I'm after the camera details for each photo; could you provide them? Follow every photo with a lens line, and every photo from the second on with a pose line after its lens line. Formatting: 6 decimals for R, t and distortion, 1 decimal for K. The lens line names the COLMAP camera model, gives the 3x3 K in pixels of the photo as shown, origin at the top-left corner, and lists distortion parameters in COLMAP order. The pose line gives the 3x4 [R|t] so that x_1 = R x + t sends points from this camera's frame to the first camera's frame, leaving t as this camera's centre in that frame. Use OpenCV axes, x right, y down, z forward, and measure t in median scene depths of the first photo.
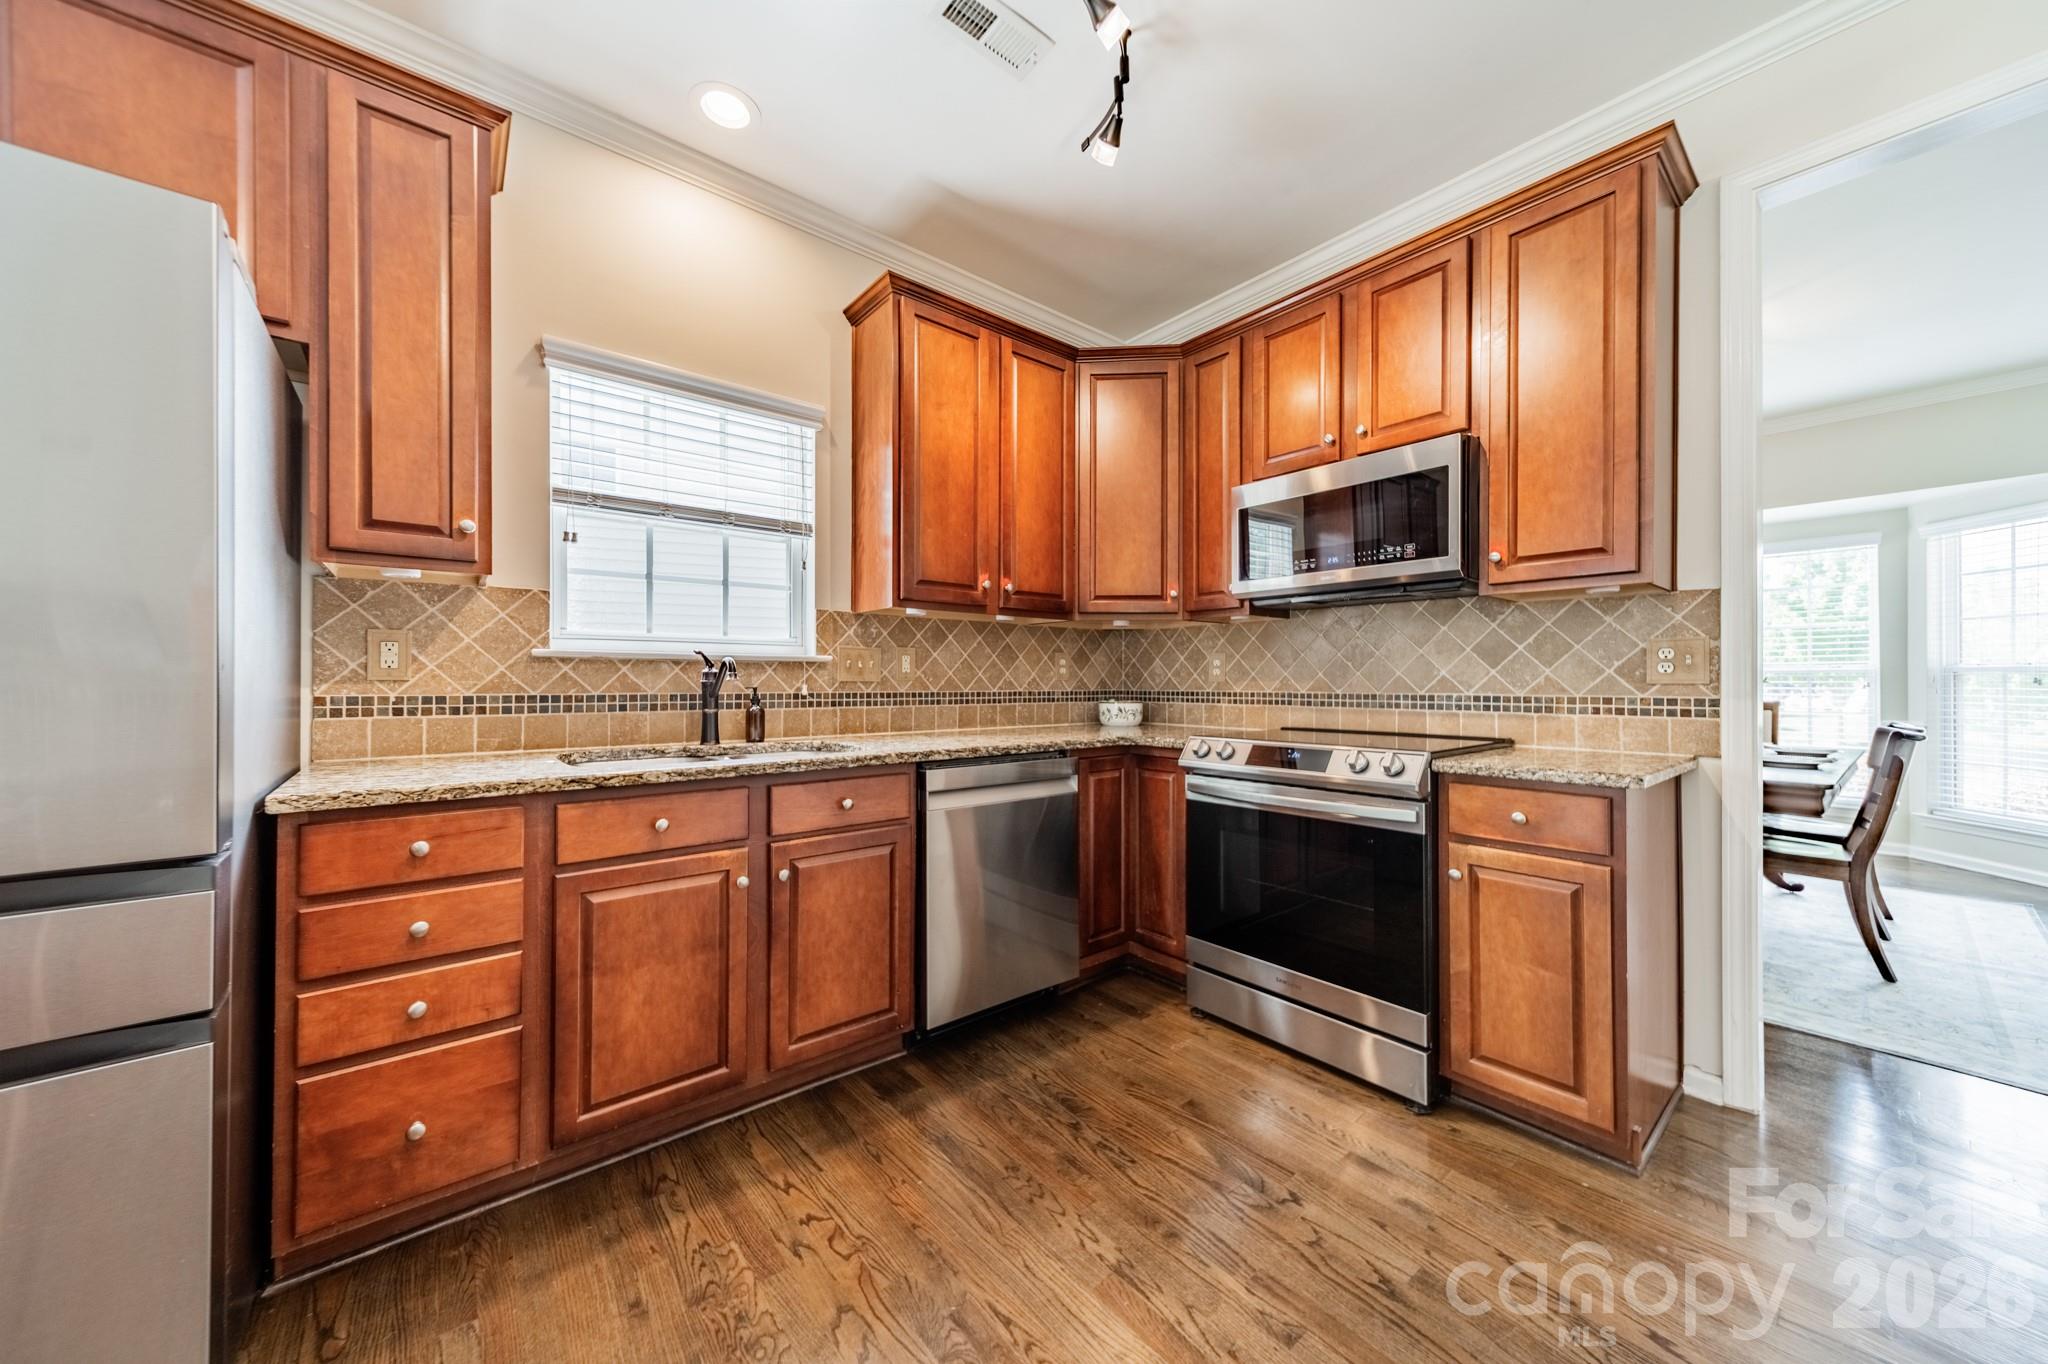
lens RADIAL K [[718.4, 0, 1029.0], [0, 718.4, 676.5], [0, 0, 1]] dist [0.007260, 0.000101]
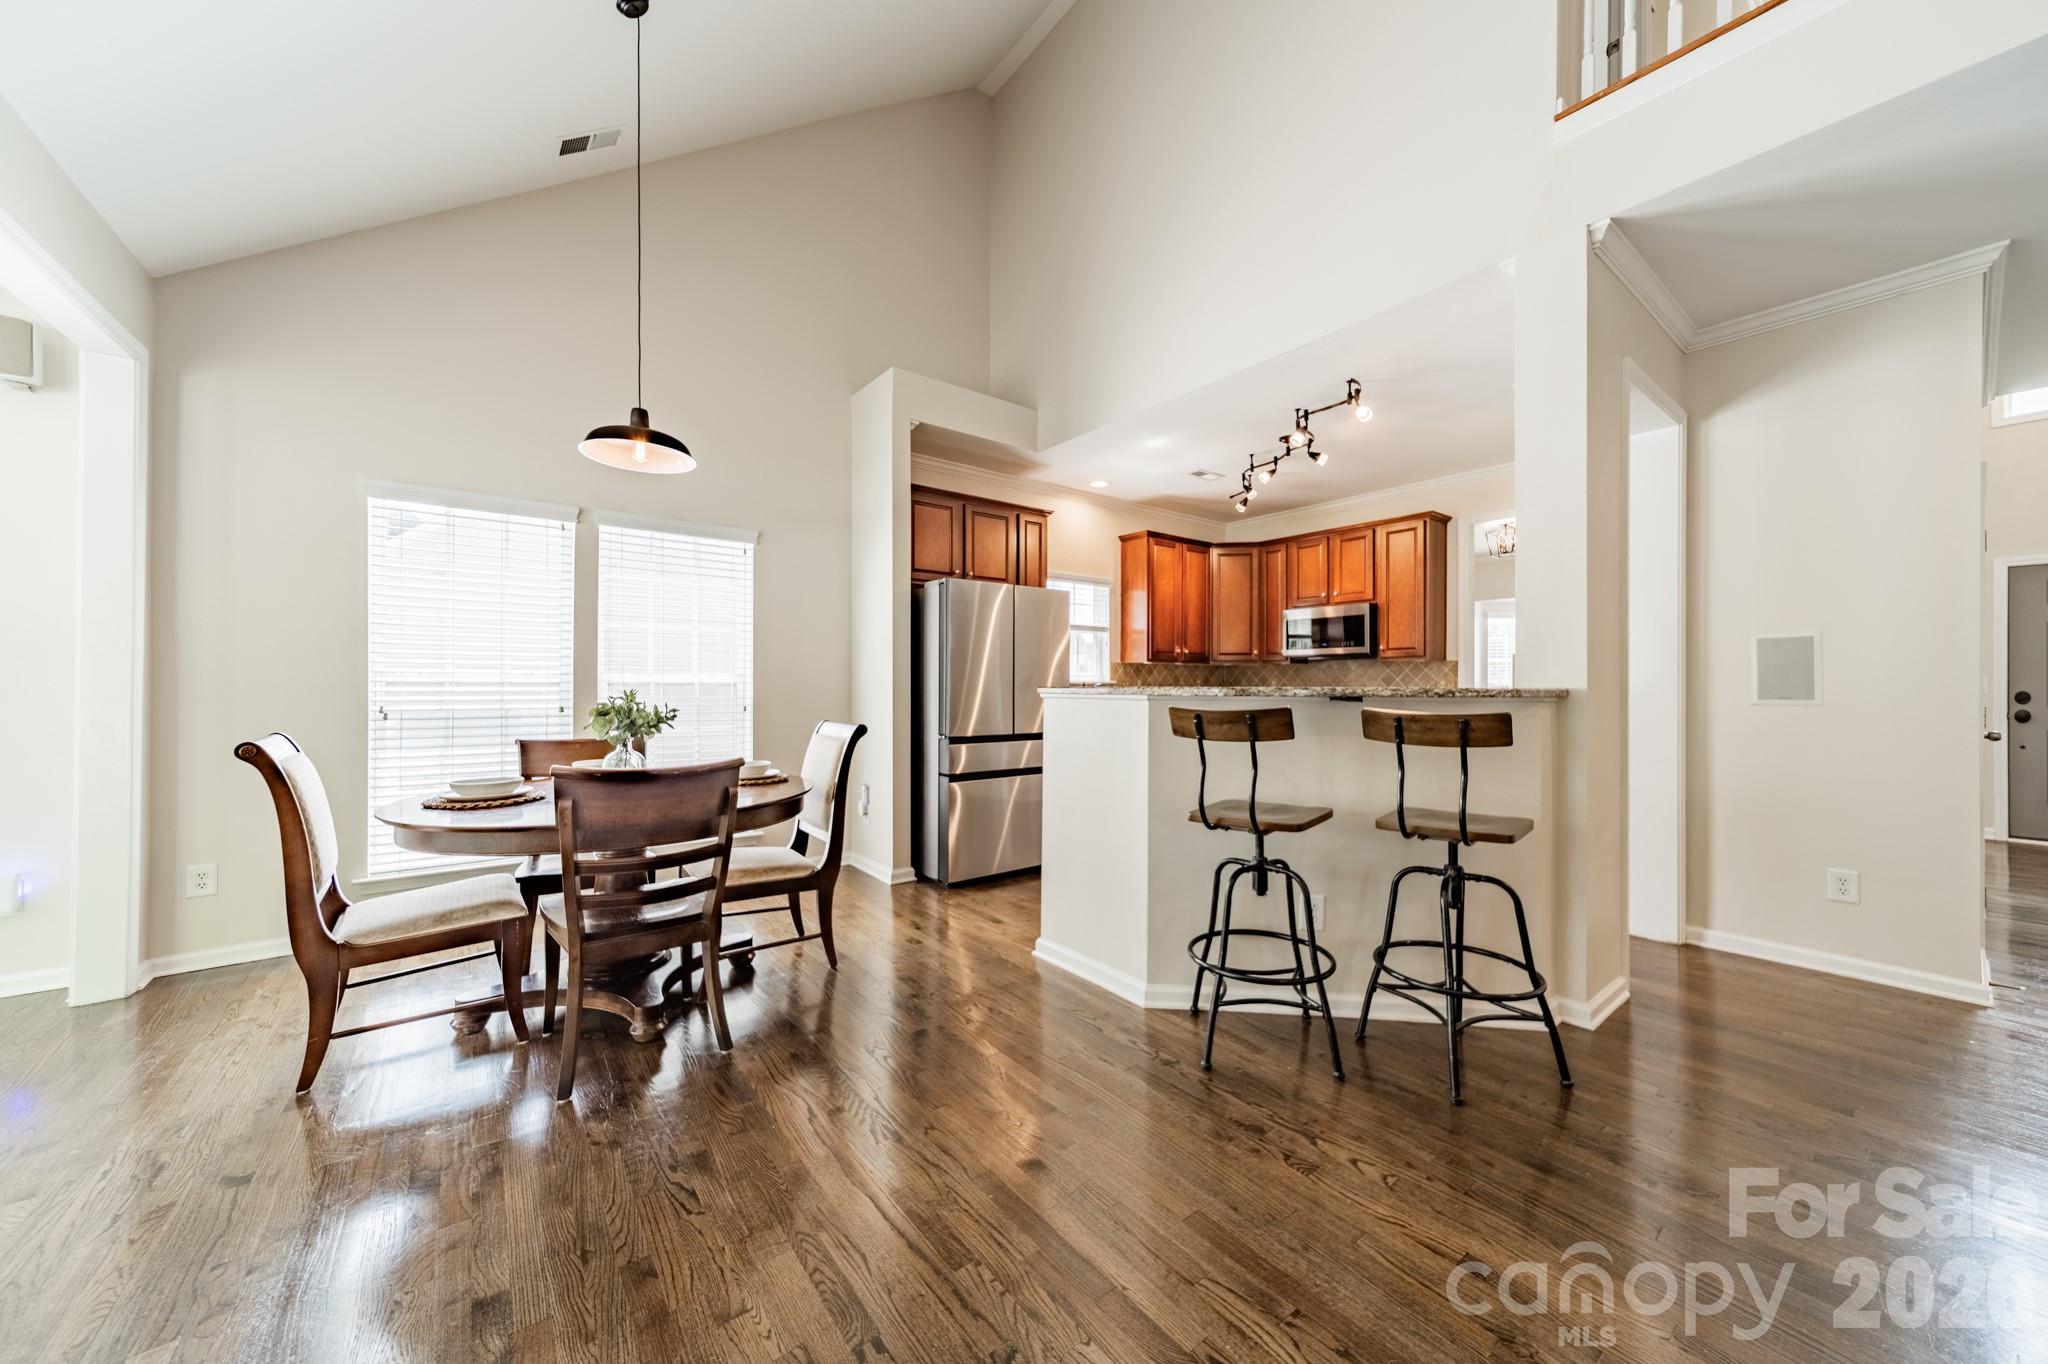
lens RADIAL K [[719.8, 0, 1029.4], [0, 719.8, 683.5], [0, 0, 1]] dist [0.010552, -0.002070]
pose [[0.999393, 0.000724, -0.034822, -0.568482], [-0.000542, 0.999986, 0.005246, -0.039735], [0.034825, -0.005224, 0.999380, -1.698333]]
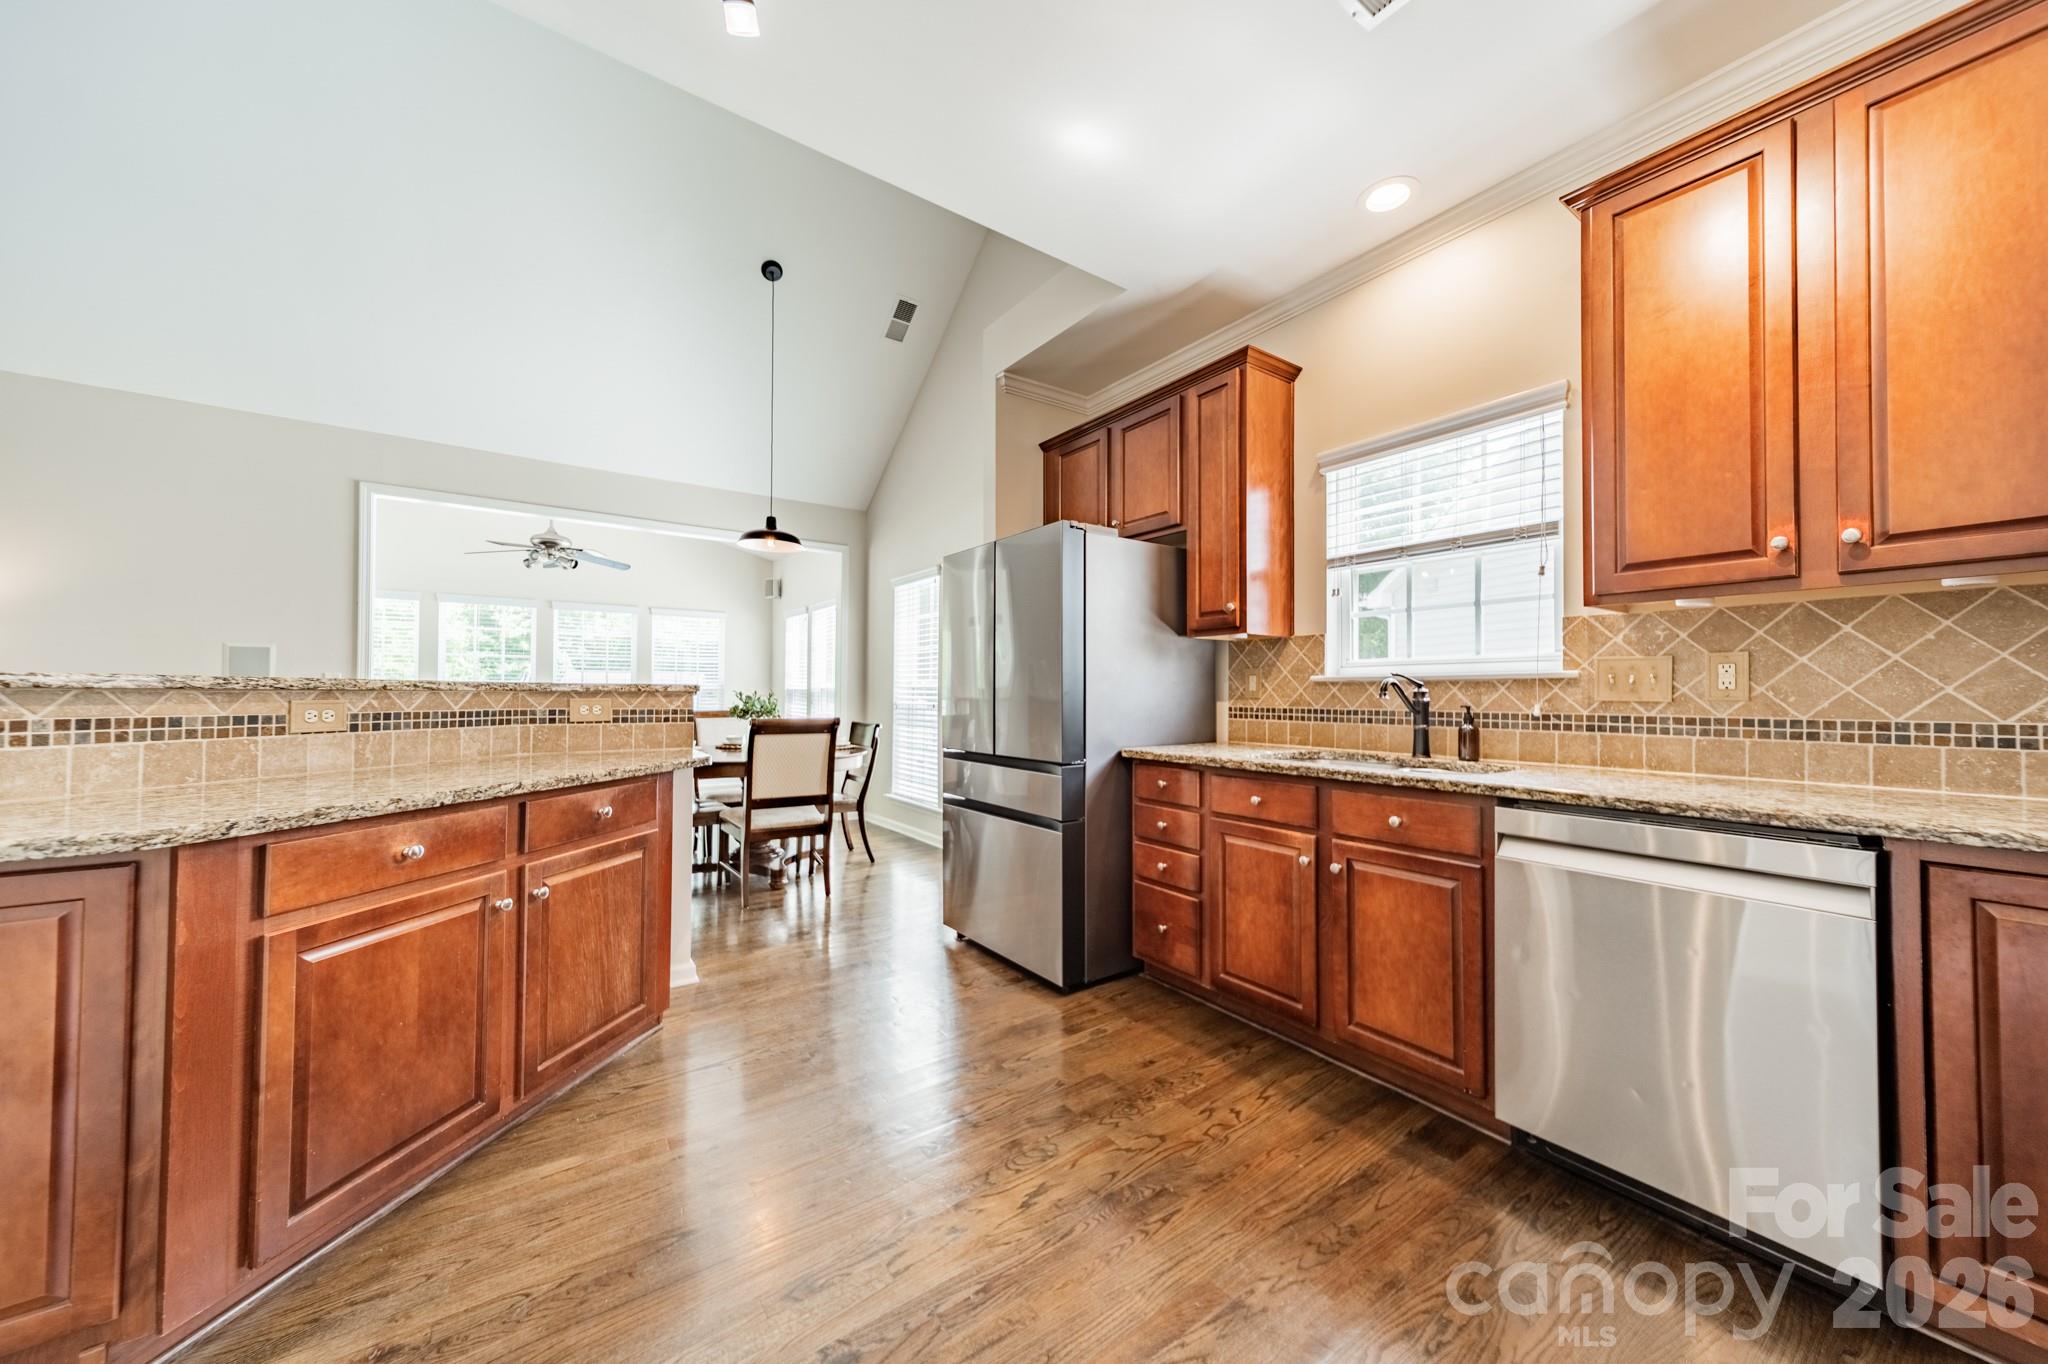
lens RADIAL K [[718.4, 0, 1029.0], [0, 718.4, 676.5], [0, 0, 1]] dist [0.007260, 0.000101]
pose [[-0.071575, -0.026388, -0.997086, 0.718918], [0.003132, 0.999639, -0.026680, -0.001424], [0.997430, -0.005033, -0.071467, 0.499508]]
